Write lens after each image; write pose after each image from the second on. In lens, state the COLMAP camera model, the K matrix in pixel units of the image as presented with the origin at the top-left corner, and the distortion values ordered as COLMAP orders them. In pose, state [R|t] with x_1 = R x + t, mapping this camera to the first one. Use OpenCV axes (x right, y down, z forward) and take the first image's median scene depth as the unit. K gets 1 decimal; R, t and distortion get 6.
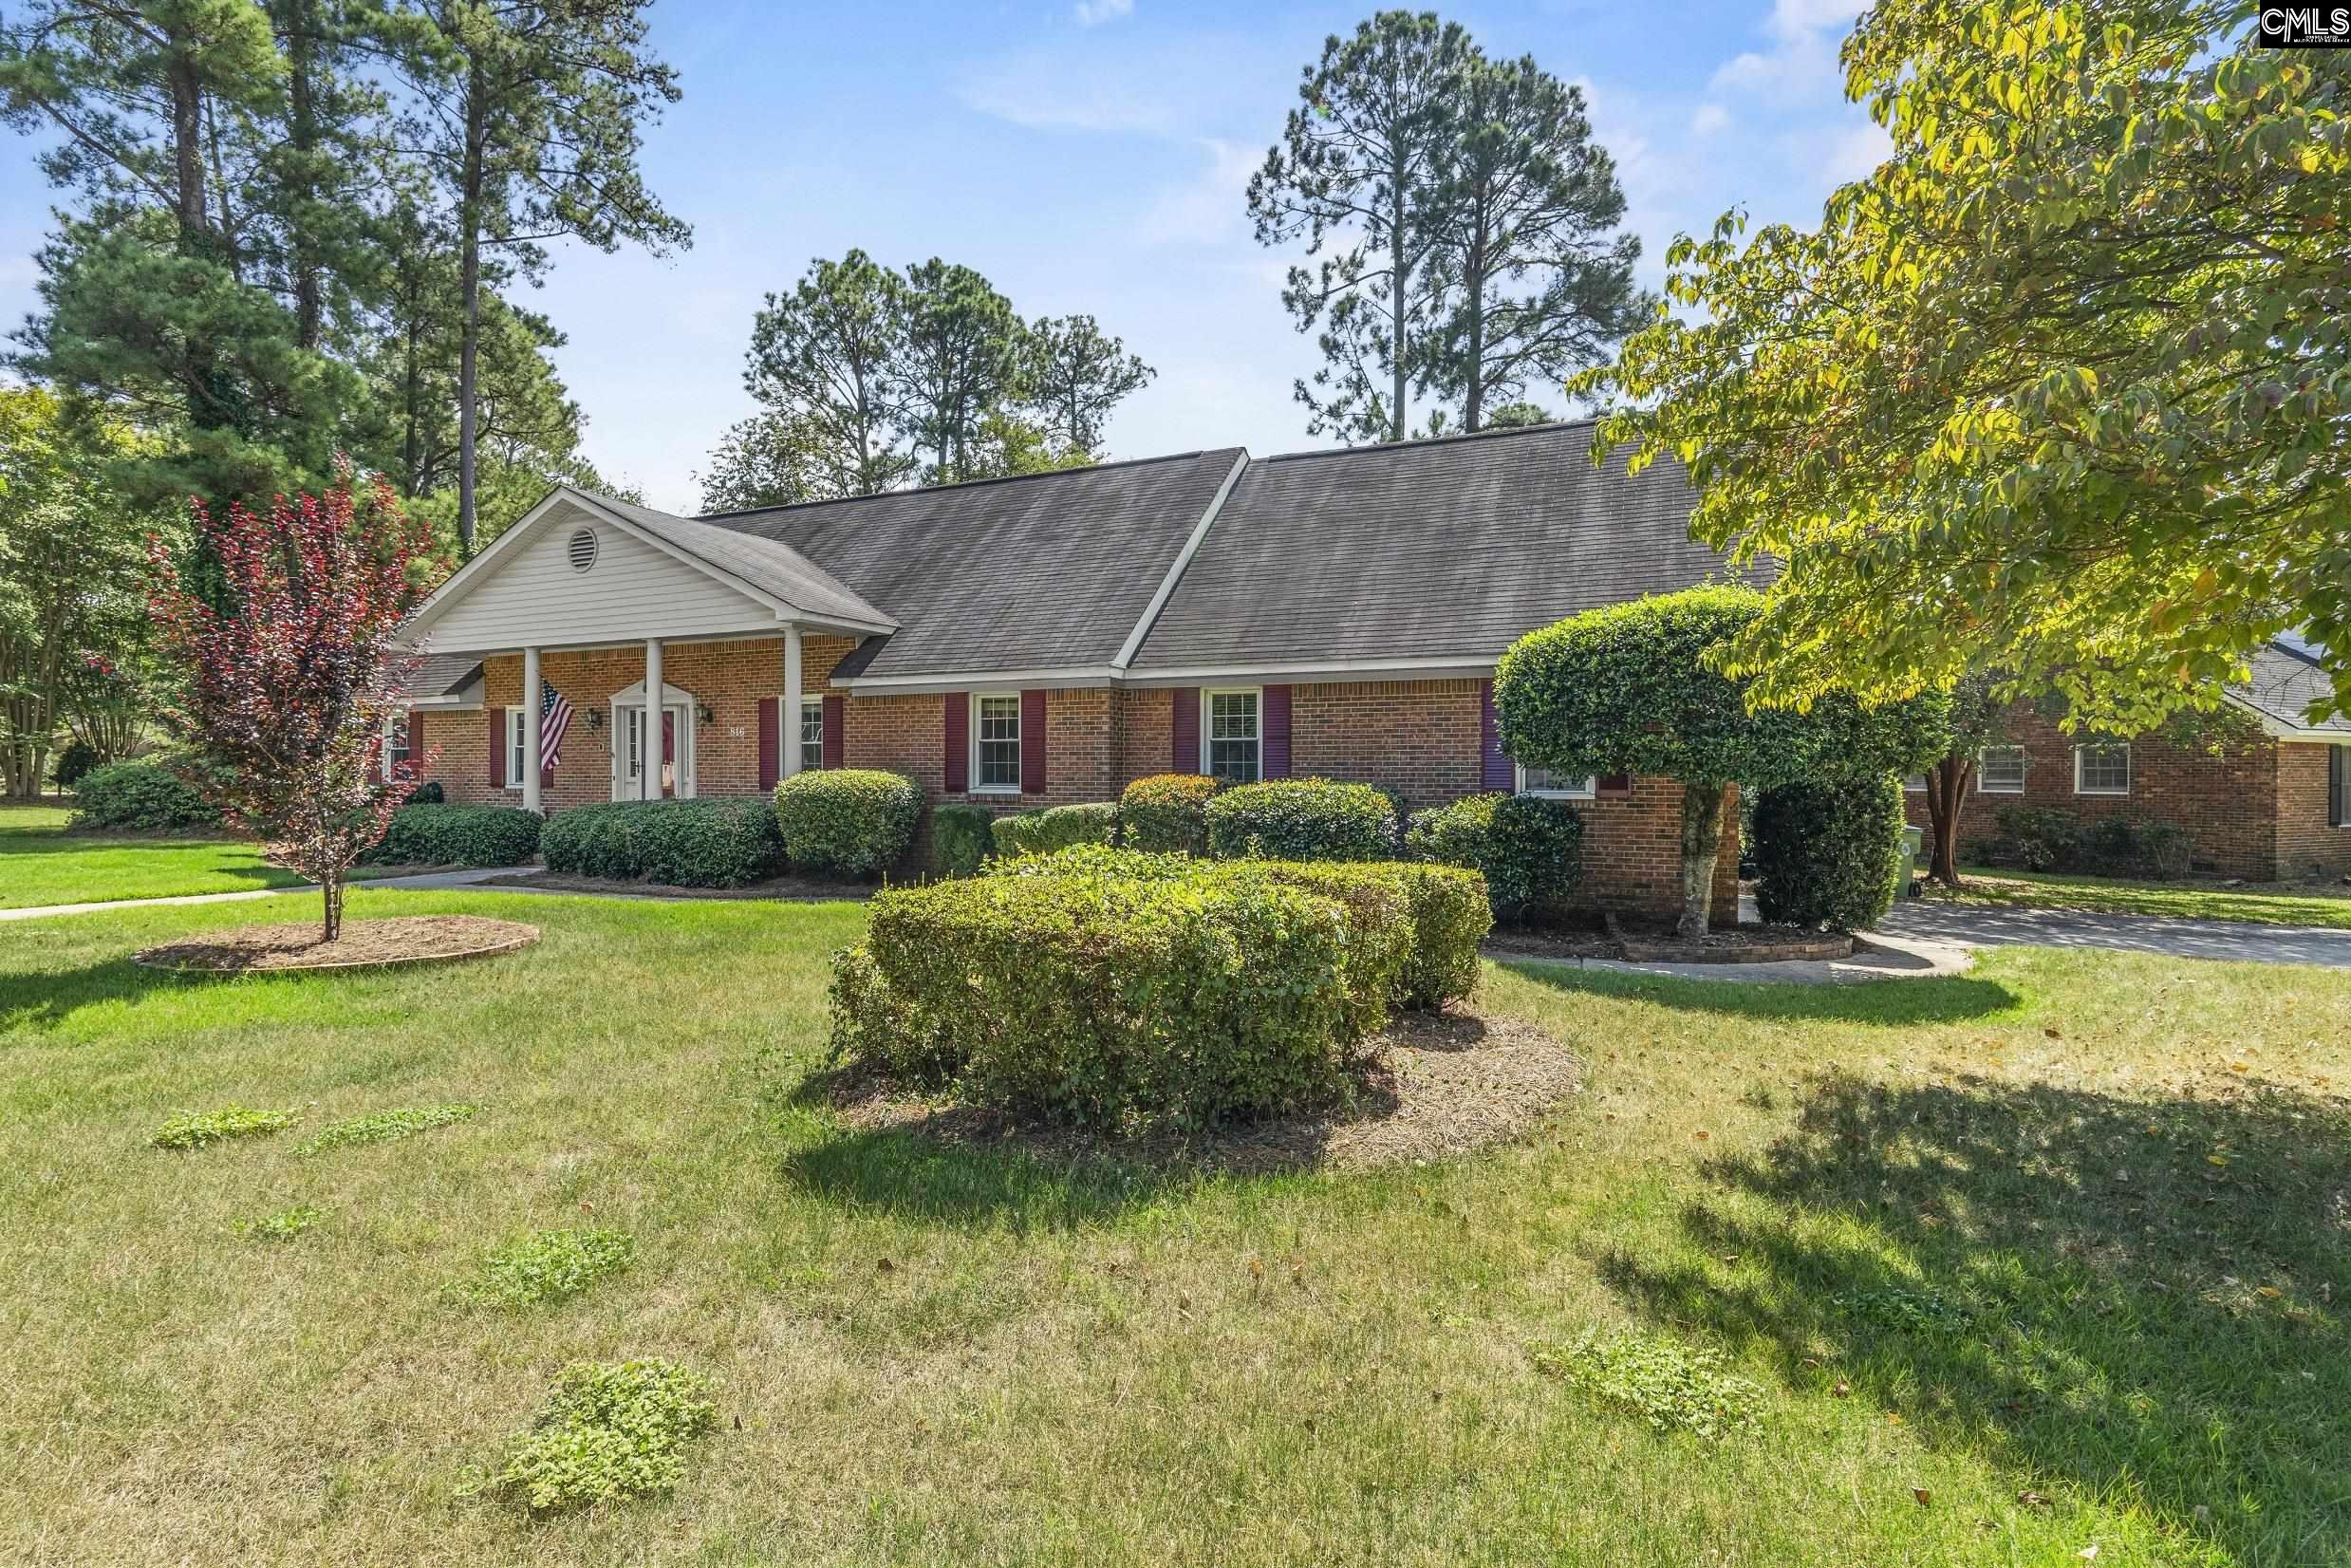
lens RADIAL K [[1086.9, 0, 1173.9], [0, 1086.9, 785.0], [0, 0, 1]] dist [-0.008871, -0.001260]
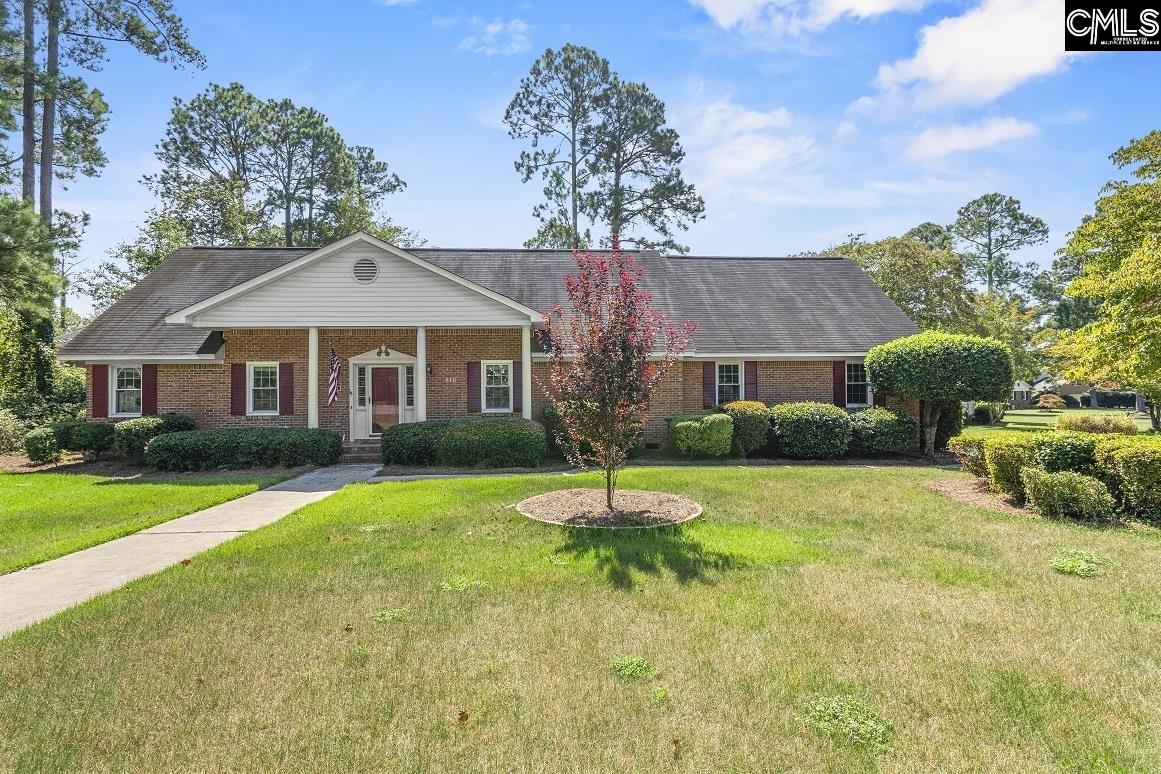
lens RADIAL K [[536.7, 0, 578.4], [0, 536.7, 385.0], [0, 0, 1]] dist [-0.008871, -0.001260]
pose [[0.882409, -0.005925, 0.470446, -0.327554], [0.016849, 0.999677, -0.019013, -0.010643], [-0.470181, 0.024704, 0.882224, 0.066644]]
